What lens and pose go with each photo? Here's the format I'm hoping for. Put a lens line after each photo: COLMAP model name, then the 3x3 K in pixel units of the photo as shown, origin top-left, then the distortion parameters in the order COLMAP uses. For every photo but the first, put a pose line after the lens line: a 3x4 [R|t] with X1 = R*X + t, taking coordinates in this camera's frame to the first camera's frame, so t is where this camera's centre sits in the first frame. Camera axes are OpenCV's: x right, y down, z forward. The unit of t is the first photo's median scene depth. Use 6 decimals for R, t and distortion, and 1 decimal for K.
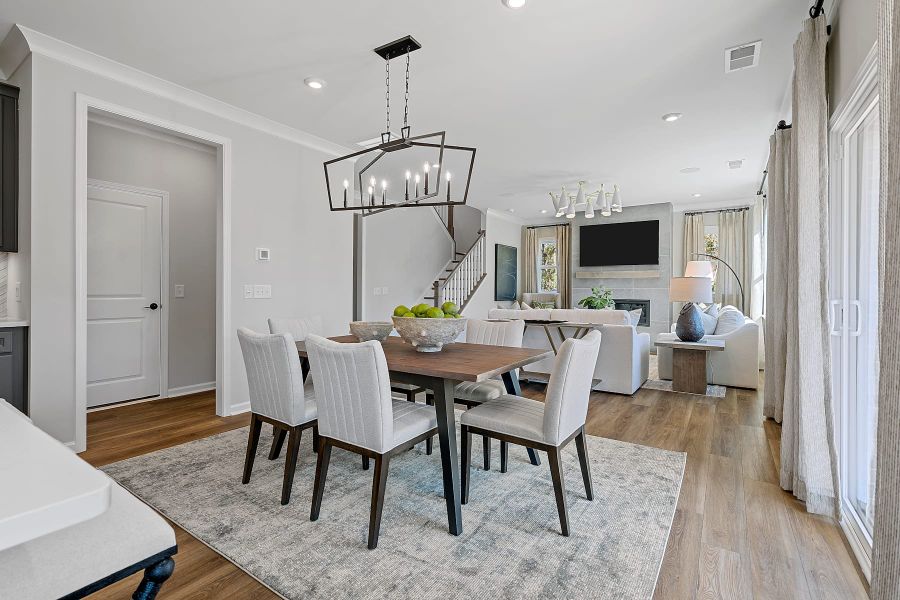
lens RADIAL K [[415.1, 0, 453.7], [0, 415.1, 292.1], [0, 0, 1]] dist [-0.003350, 0.001750]
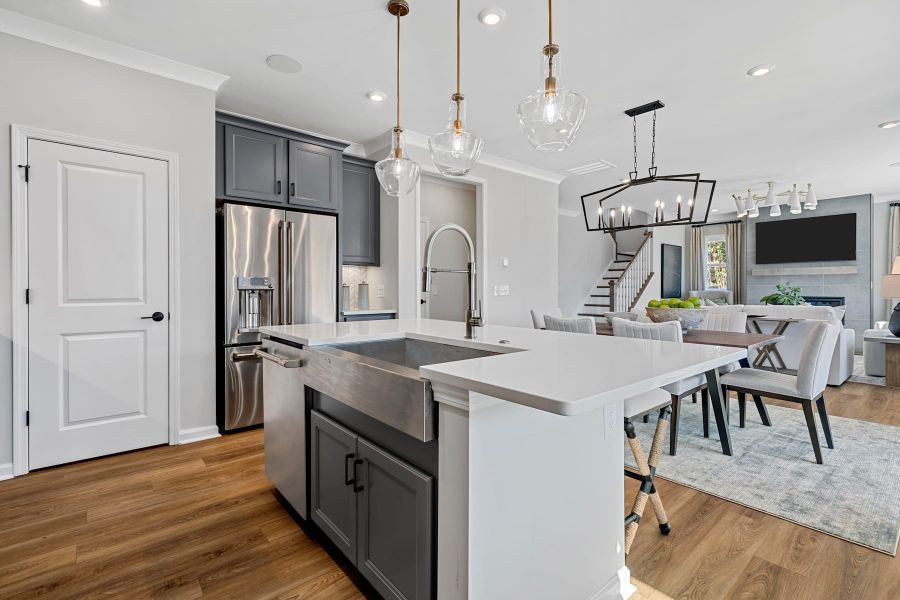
lens RADIAL K [[415.1, 0, 453.8], [0, 415.1, 291.7], [0, 0, 1]] dist [-0.003350, 0.001750]
pose [[0.961391, -0.006246, -0.275114, -0.203294], [0.006709, 0.999977, 0.000743, 0.000377], [0.275103, -0.002560, 0.961411, -0.260982]]
